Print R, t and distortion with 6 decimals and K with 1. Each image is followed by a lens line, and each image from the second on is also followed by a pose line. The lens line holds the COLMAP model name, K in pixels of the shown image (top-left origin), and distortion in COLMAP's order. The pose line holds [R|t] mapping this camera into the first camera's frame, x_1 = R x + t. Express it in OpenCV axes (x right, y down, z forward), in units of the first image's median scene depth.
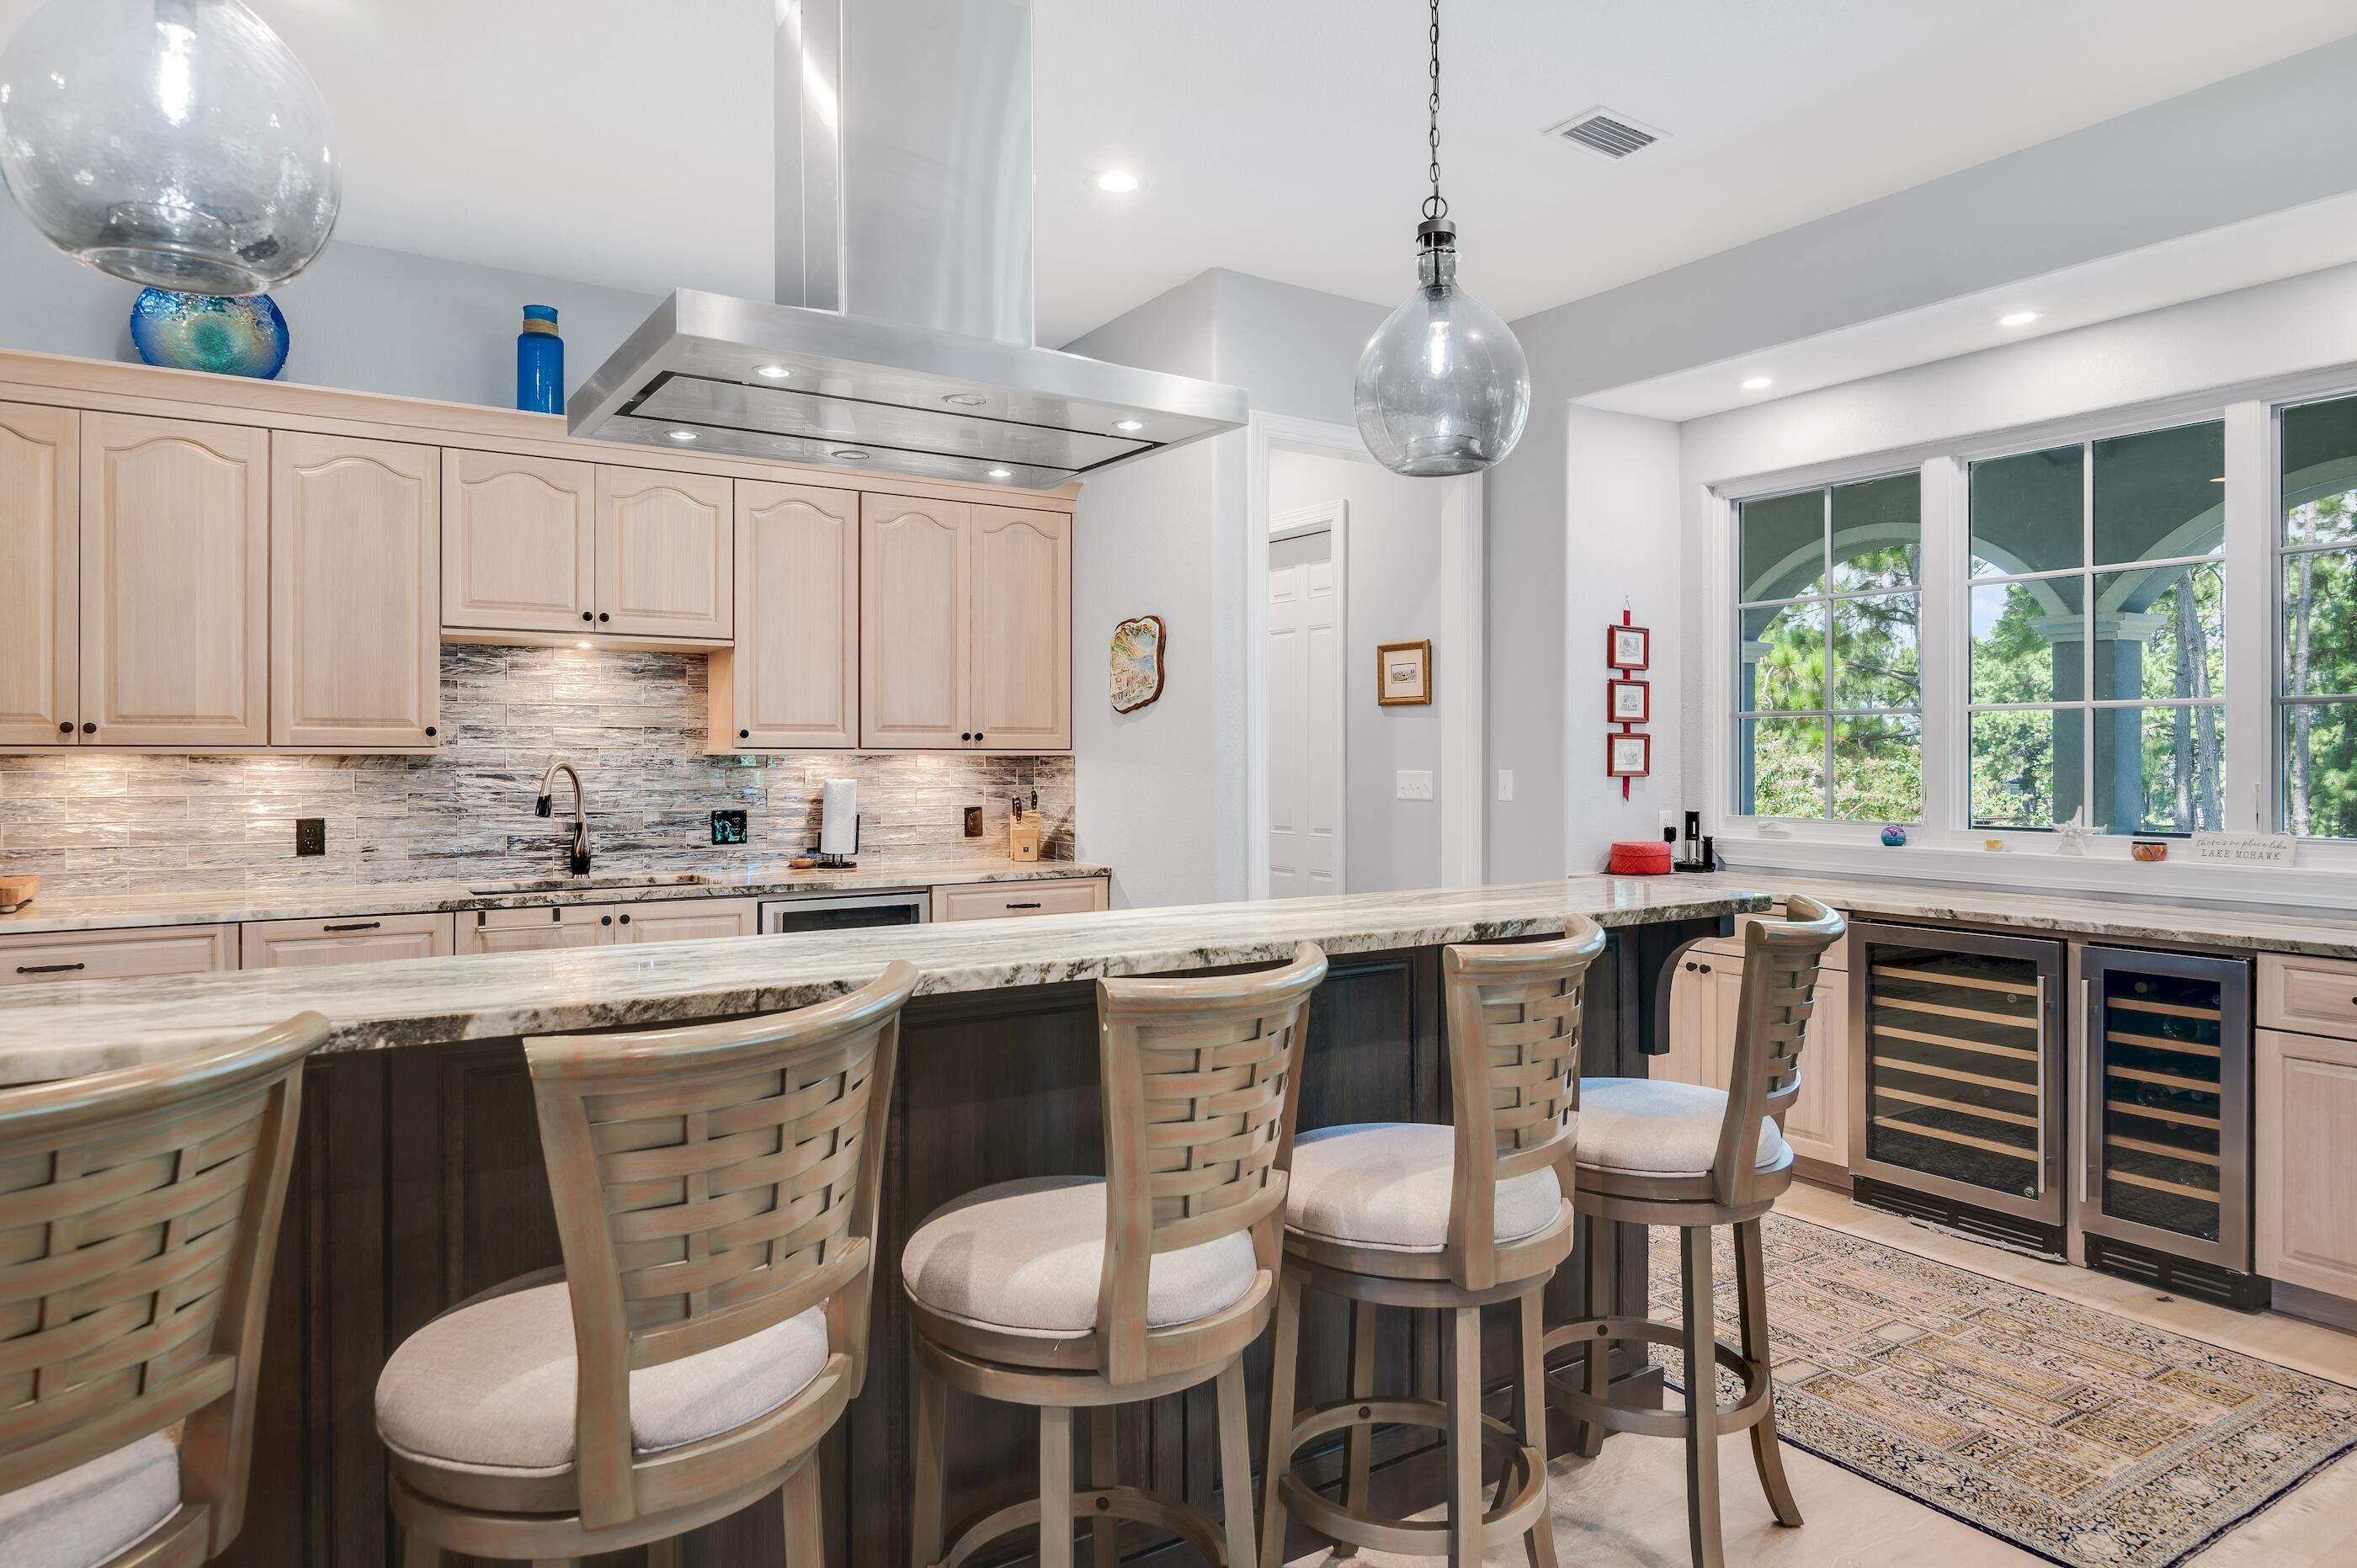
lens RADIAL K [[1420.7, 0, 1188.8], [0, 1420.7, 773.3], [0, 0, 1]] dist [0.000684, 0.002095]
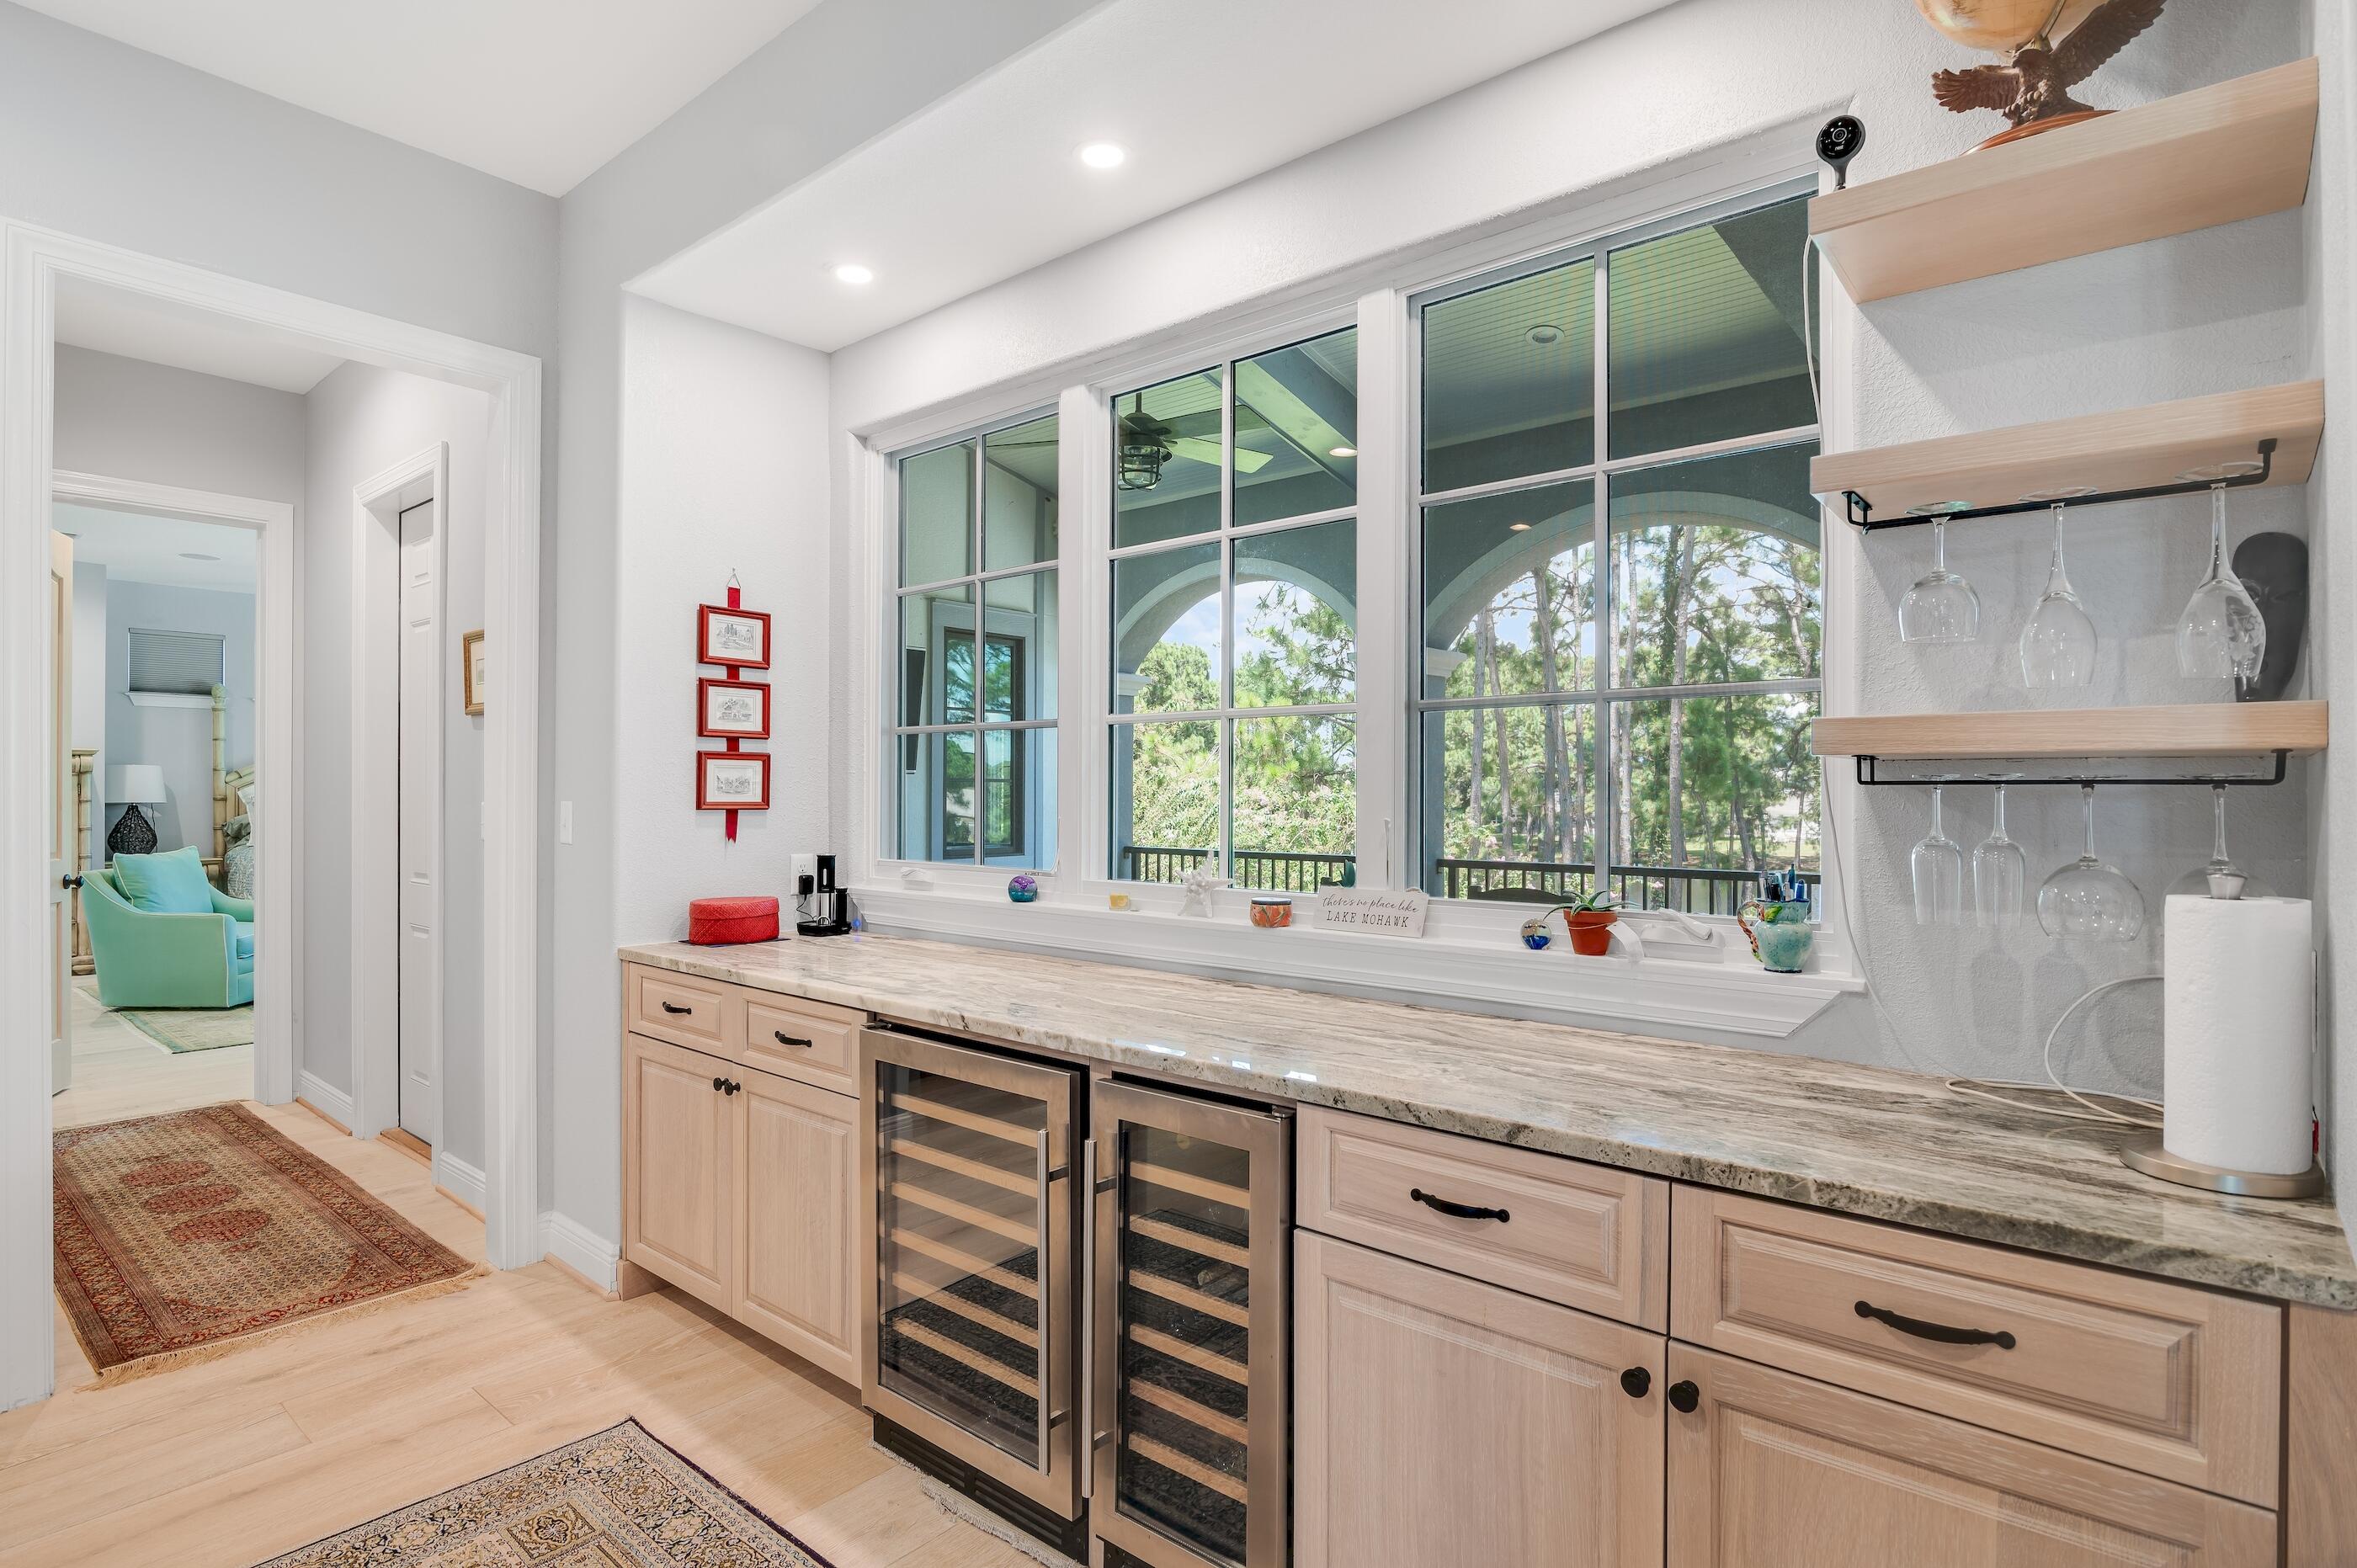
lens RADIAL K [[1190.1, 0, 1172.8], [0, 1190.1, 792.9], [0, 0, 1]] dist [-0.004628, 0.000166]
pose [[0.958880, 0.001313, 0.283810, 0.352610], [0.001227, 0.999961, -0.008771, -0.000904], [-0.283810, 0.008759, 0.958840, 0.335380]]
